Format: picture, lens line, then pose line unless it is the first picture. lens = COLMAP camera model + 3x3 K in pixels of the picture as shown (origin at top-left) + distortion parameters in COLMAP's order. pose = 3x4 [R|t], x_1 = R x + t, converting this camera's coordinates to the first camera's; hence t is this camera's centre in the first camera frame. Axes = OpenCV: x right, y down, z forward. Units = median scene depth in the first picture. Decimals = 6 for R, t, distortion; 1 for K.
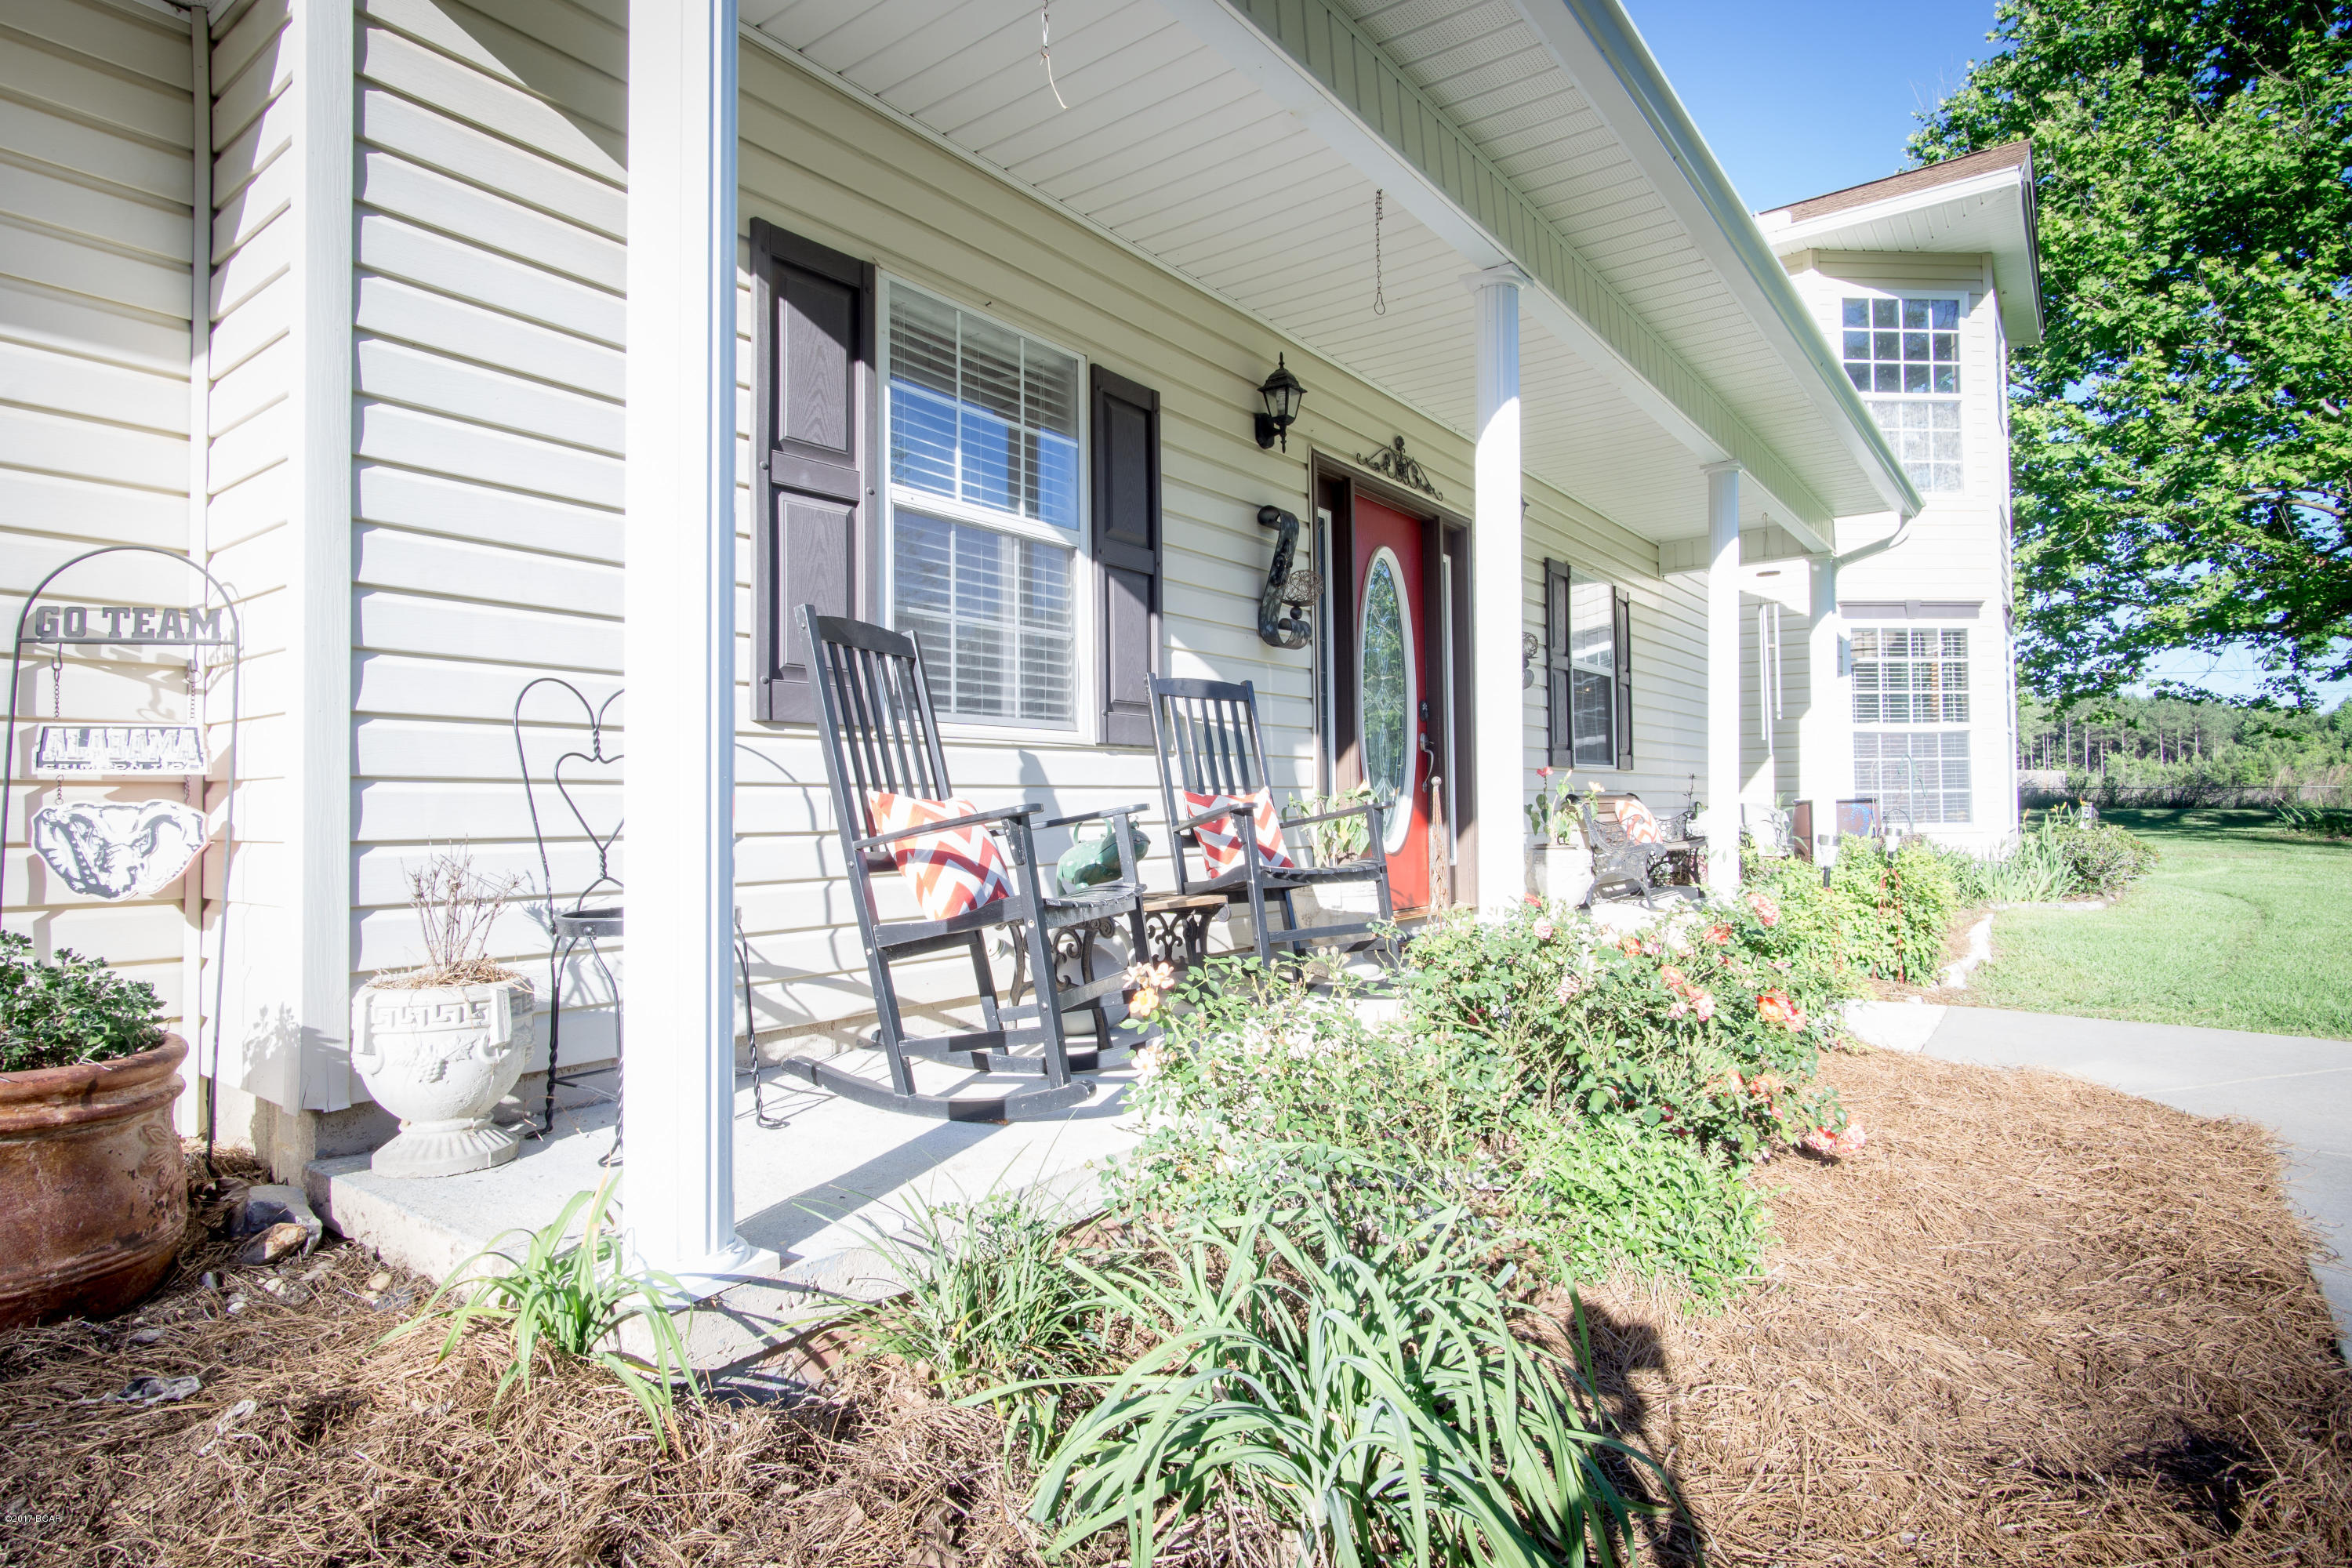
lens RADIAL K [[1206.2, 0, 1176.0], [0, 1206.2, 784.0], [0, 0, 1]] dist [-0.004122, -0.000383]
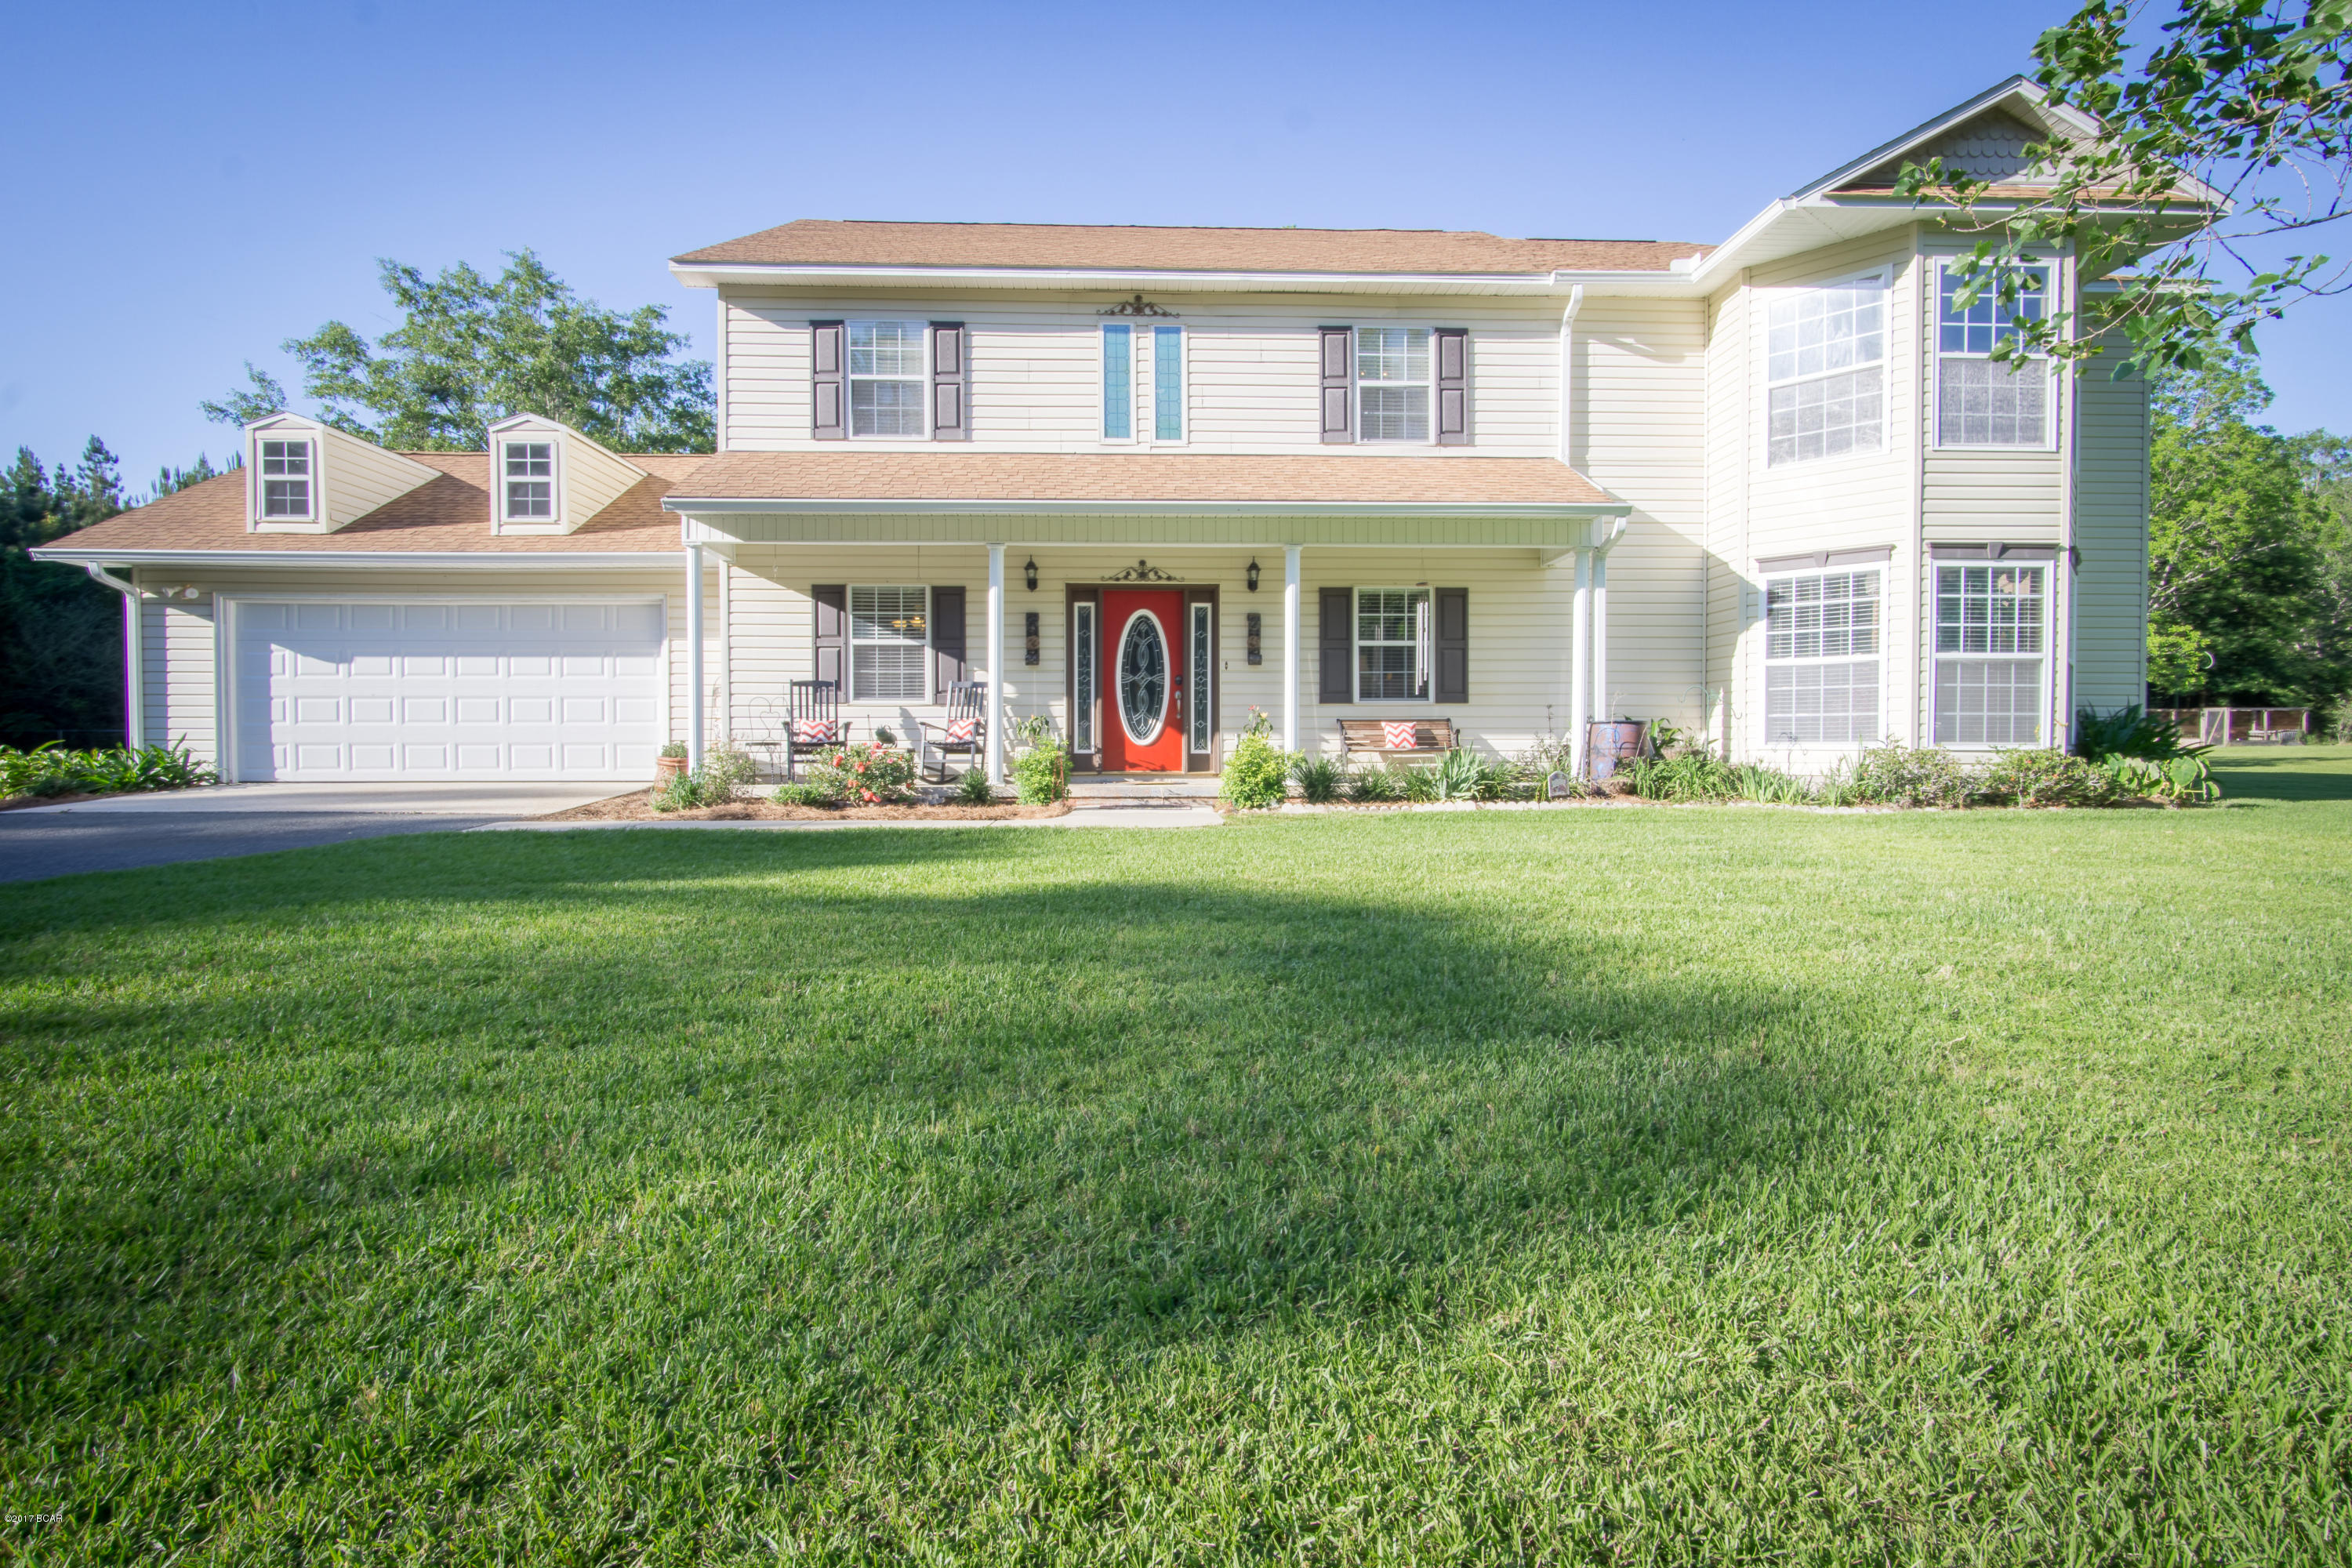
lens RADIAL K [[1418.1, 0, 1176.0], [0, 1418.1, 784.0], [0, 0, 1]] dist [0.001426, 0.001062]
pose [[0.646802, 0.027002, -0.762180, 3.078620], [0.008375, 0.999061, 0.042501, 0.023101], [0.762612, -0.033873, 0.645968, -0.916711]]
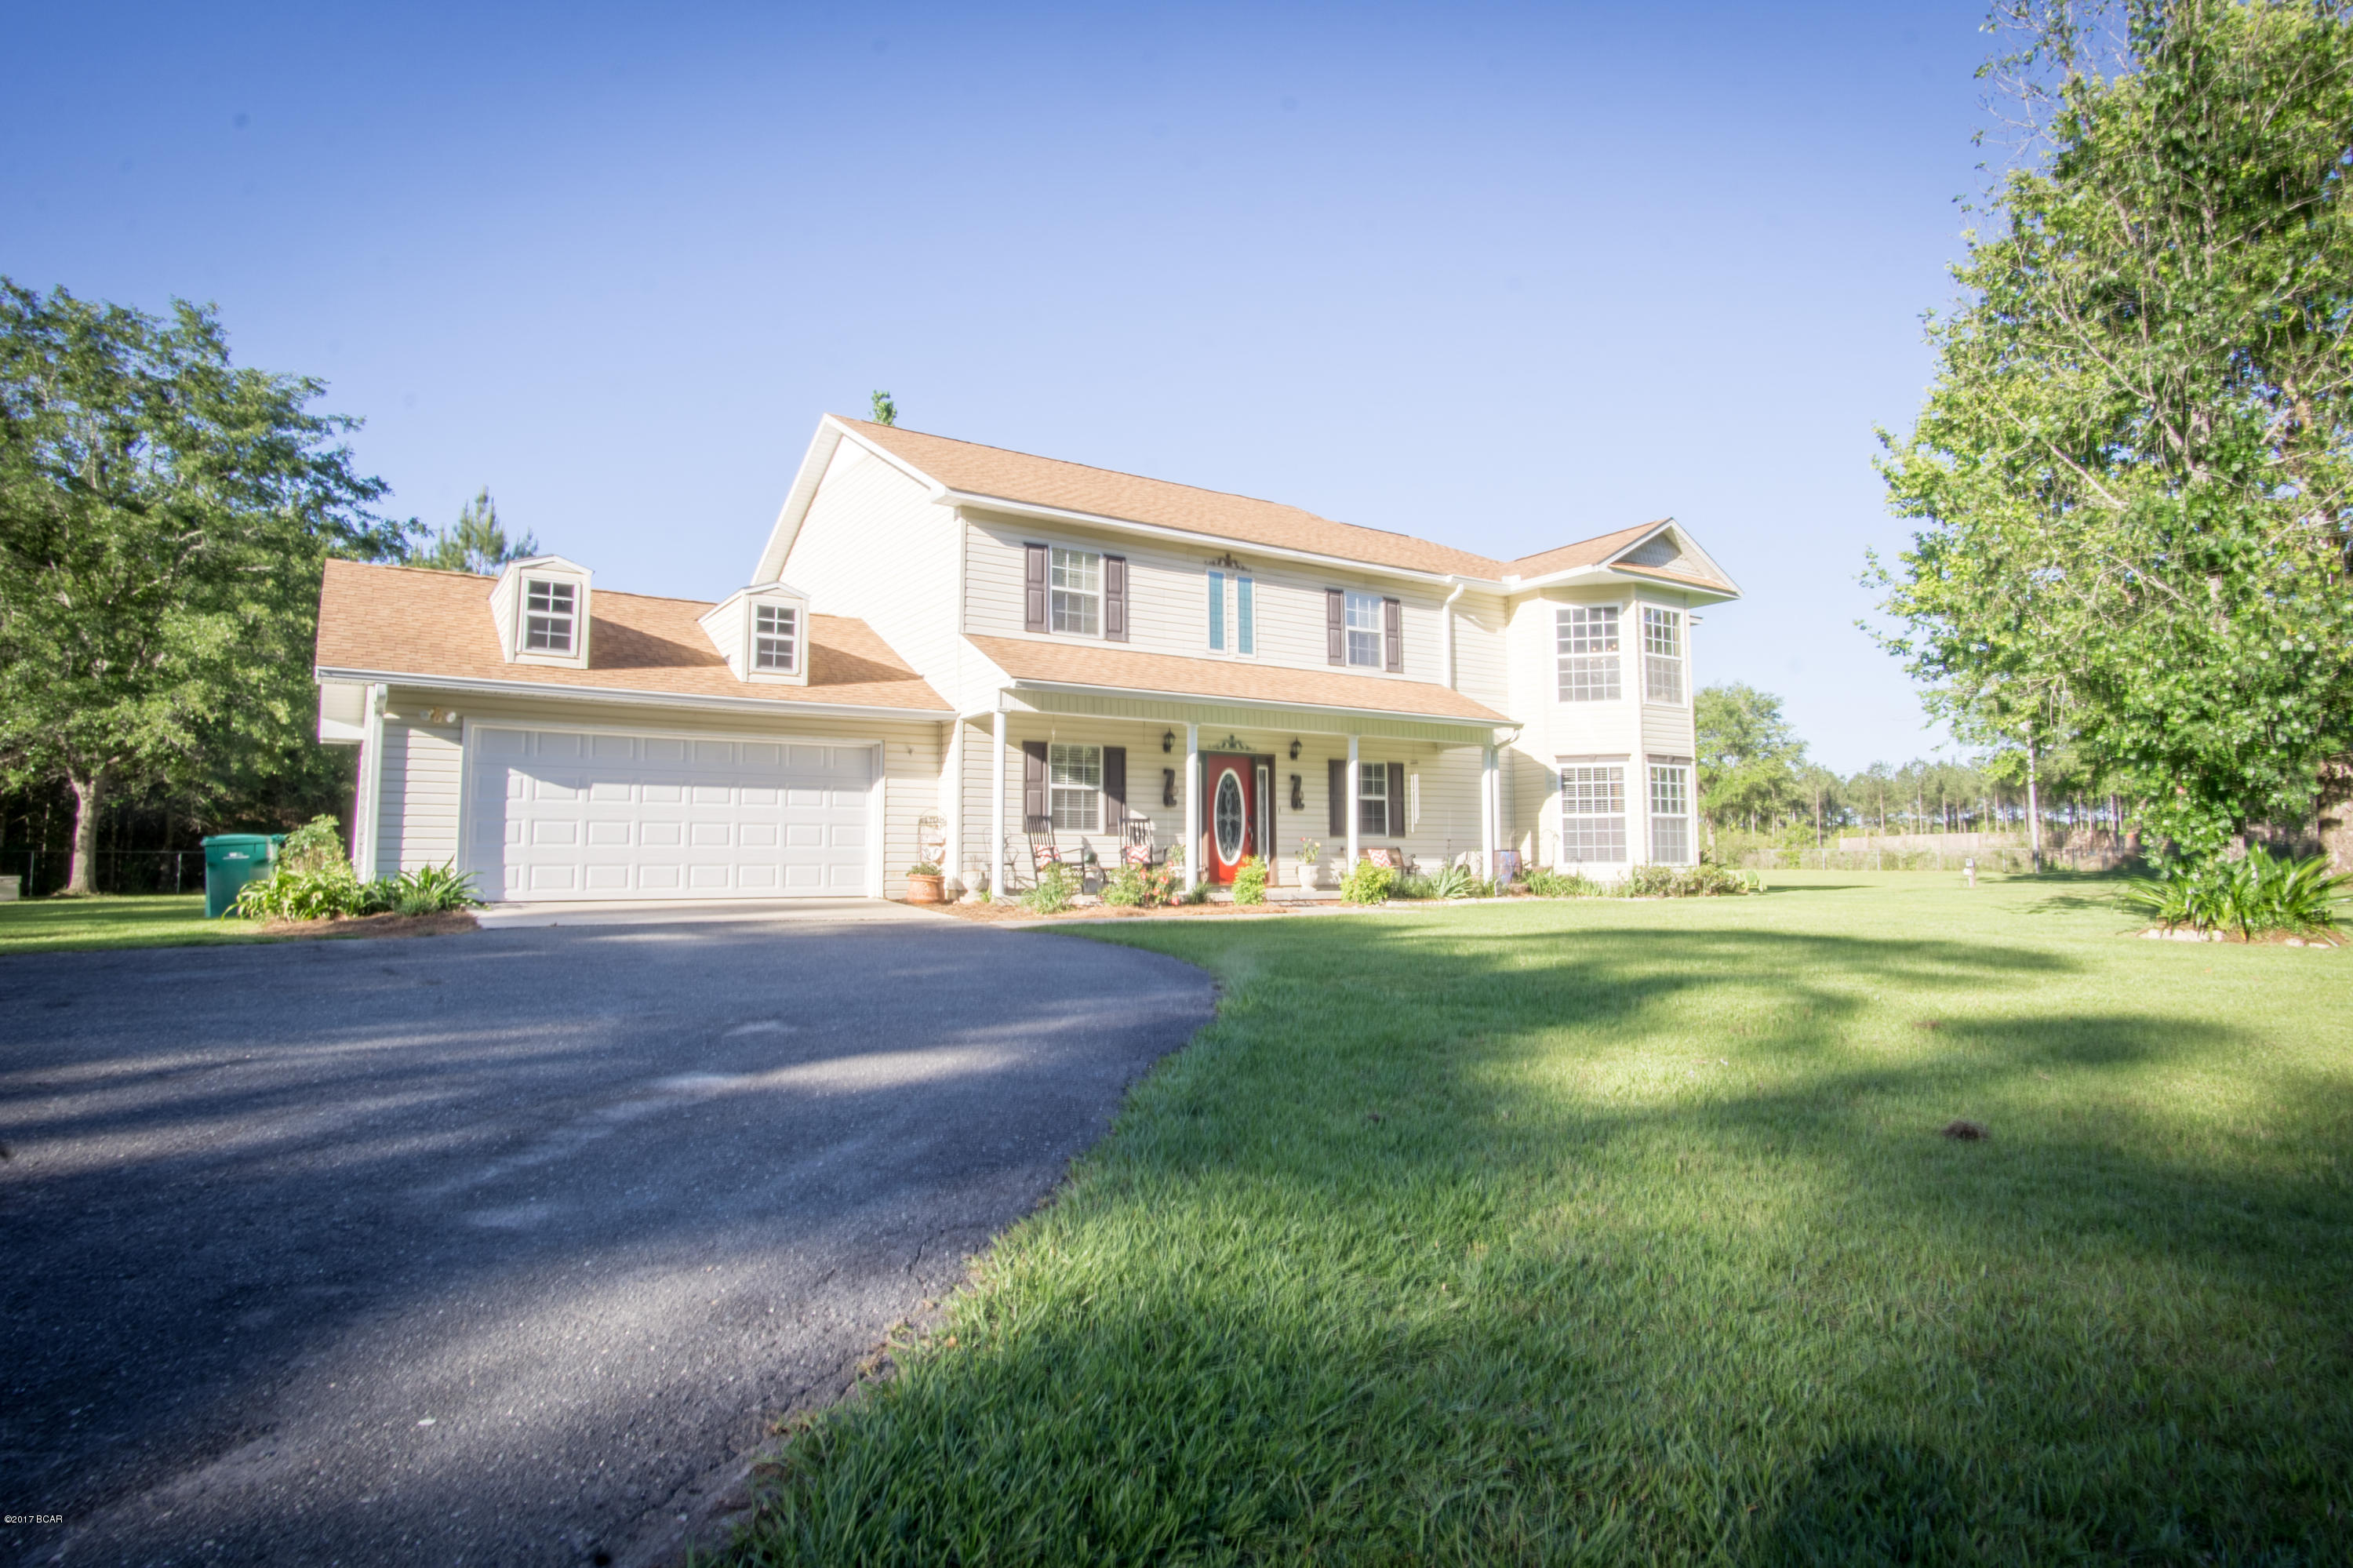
lens RADIAL K [[1227.8, 0, 1244.7], [0, 1227.8, 767.5], [0, 0, 1]] dist [-0.033106, 0.000034]
pose [[0.956103, -0.021121, -0.292270, 1.597936], [0.002458, 0.997942, -0.064078, 0.009456], [0.293022, 0.060547, 0.954187, -2.866147]]
